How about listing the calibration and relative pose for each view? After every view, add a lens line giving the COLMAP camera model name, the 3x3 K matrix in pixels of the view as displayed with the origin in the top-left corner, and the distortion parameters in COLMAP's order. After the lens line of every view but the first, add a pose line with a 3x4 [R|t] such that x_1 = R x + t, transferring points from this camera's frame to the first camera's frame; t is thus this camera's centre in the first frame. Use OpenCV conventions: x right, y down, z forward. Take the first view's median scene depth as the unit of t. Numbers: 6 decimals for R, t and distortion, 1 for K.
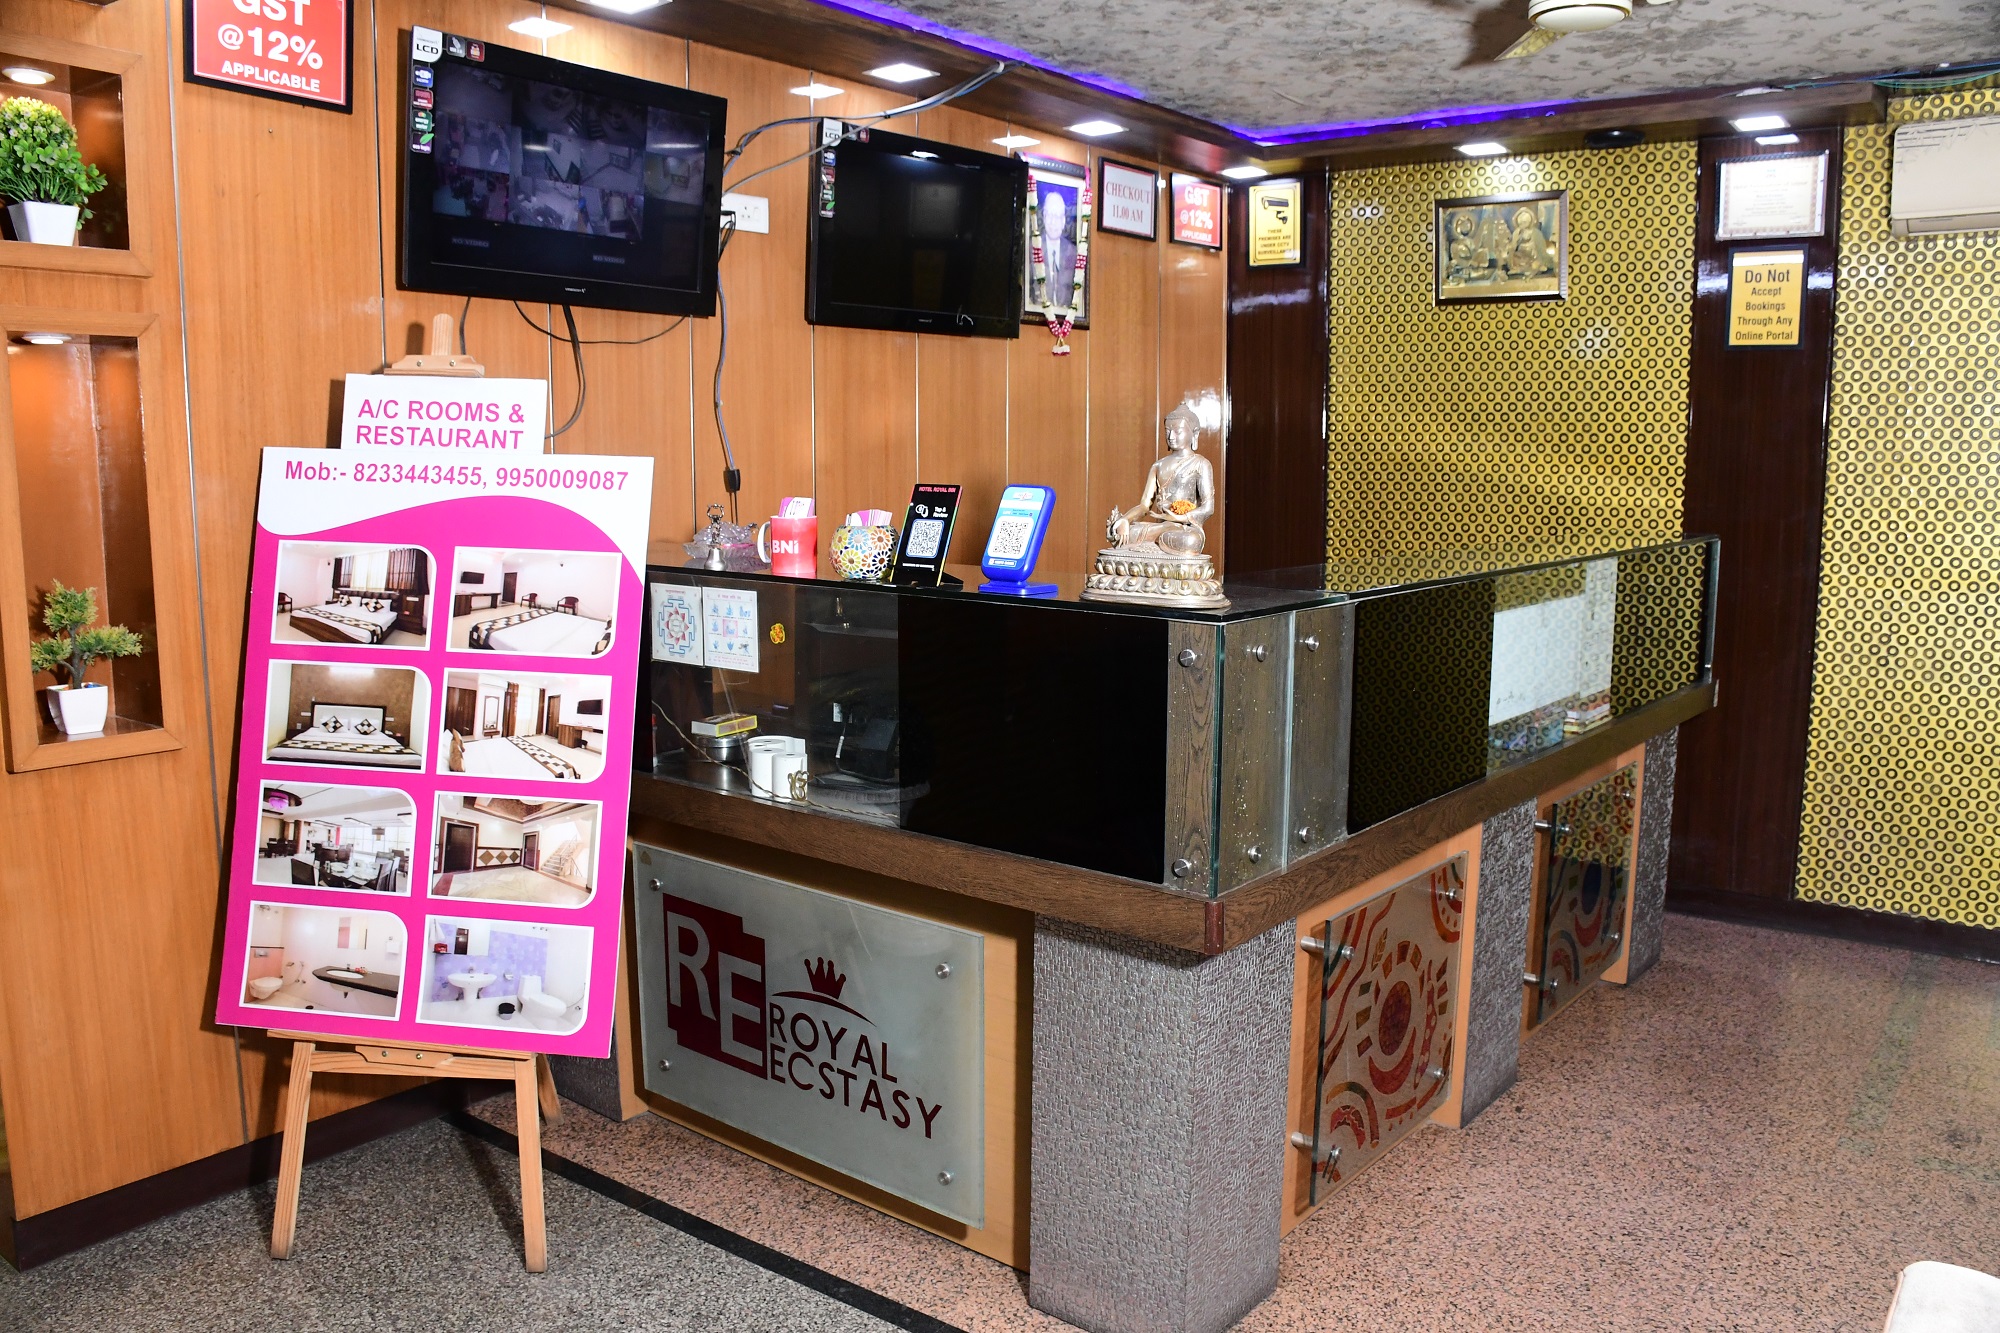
lens RADIAL K [[1560.1, 0, 1000.1], [0, 1560.1, 676.3], [0, 0, 1]] dist [-0.137767, 0.086091]
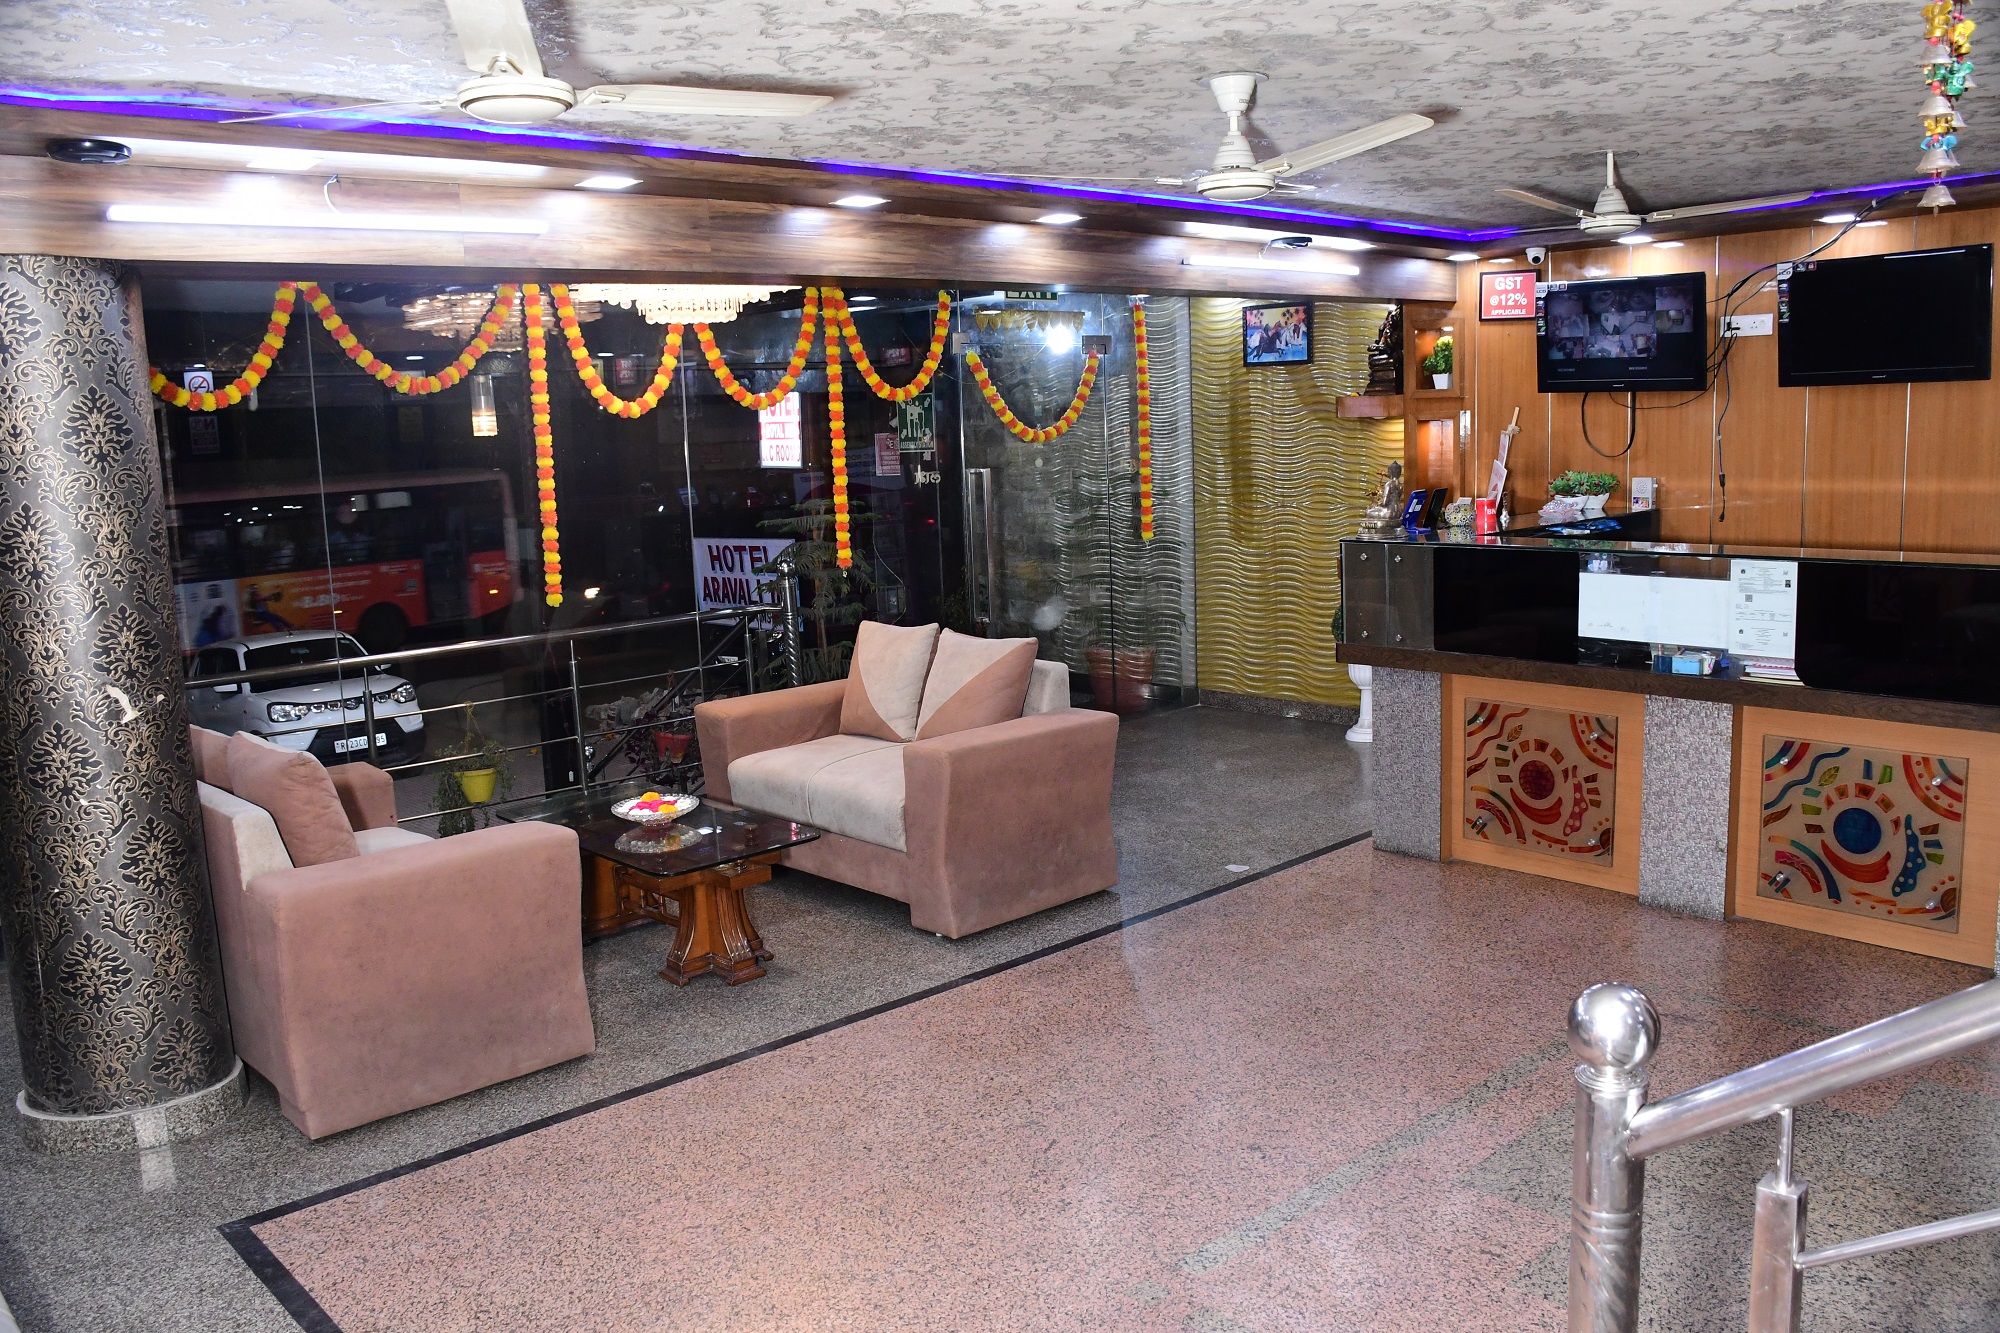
lens RADIAL K [[1560.1, 0, 1015.7], [0, 1560.1, 657.5], [0, 0, 1]] dist [-0.137767, 0.086091]
pose [[-0.175902, 0.150388, -0.972853, 2.232452], [-0.104901, 0.979771, 0.170424, -0.182945], [0.978803, 0.132031, -0.156568, 0.666177]]
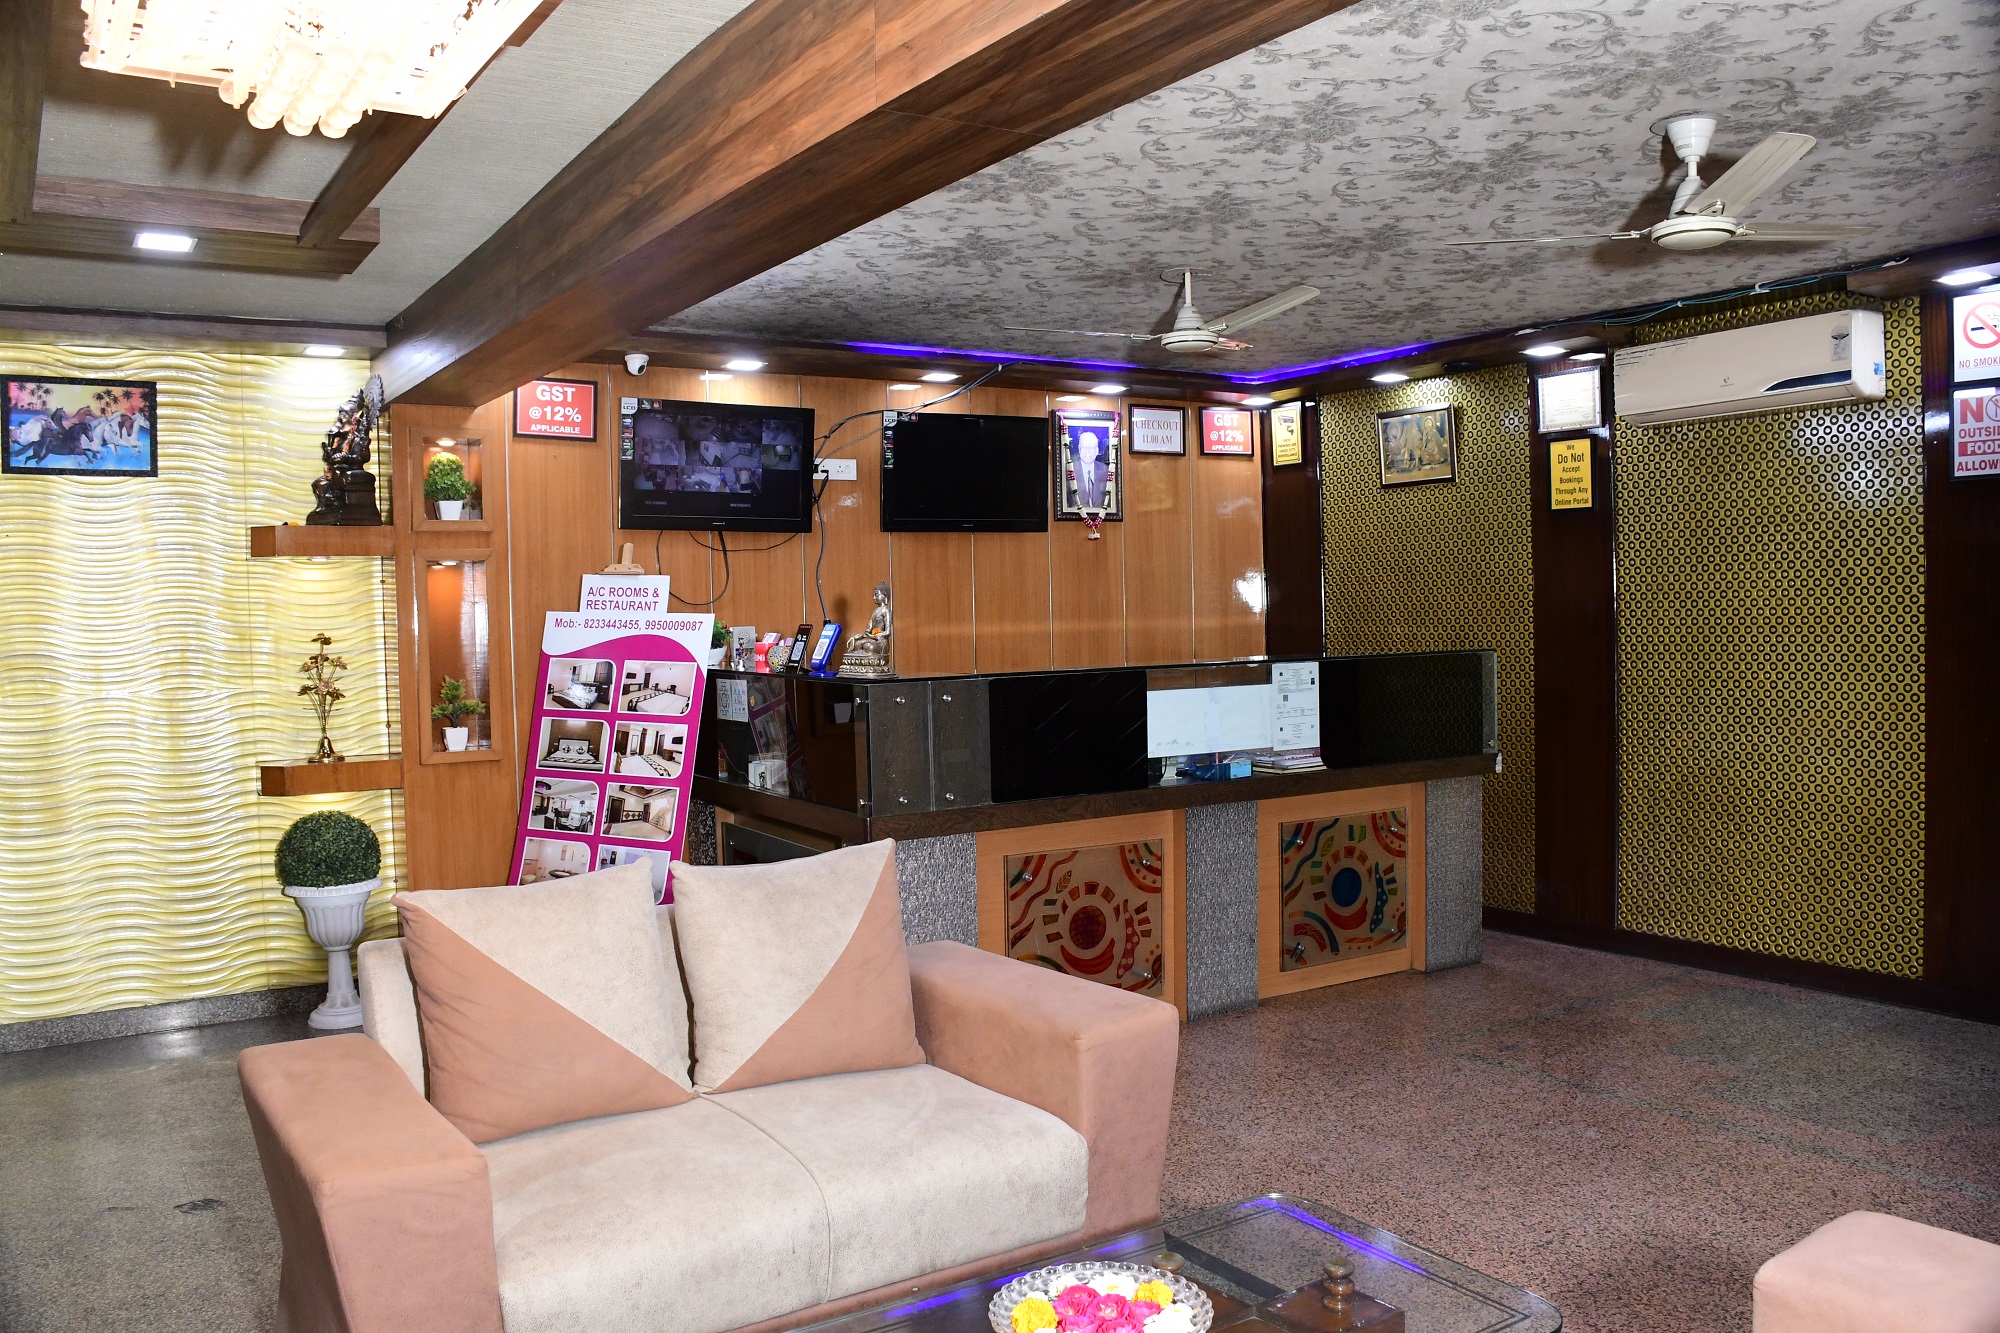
lens RADIAL K [[1560.1, 0, 992.5], [0, 1560.1, 673.4], [0, 0, 1]] dist [-0.137767, 0.086091]
pose [[0.937075, -0.010996, -0.348954, 0.783542], [-0.024671, 0.994920, -0.097602, 0.115344], [0.348255, 0.100069, 0.932043, -0.694531]]
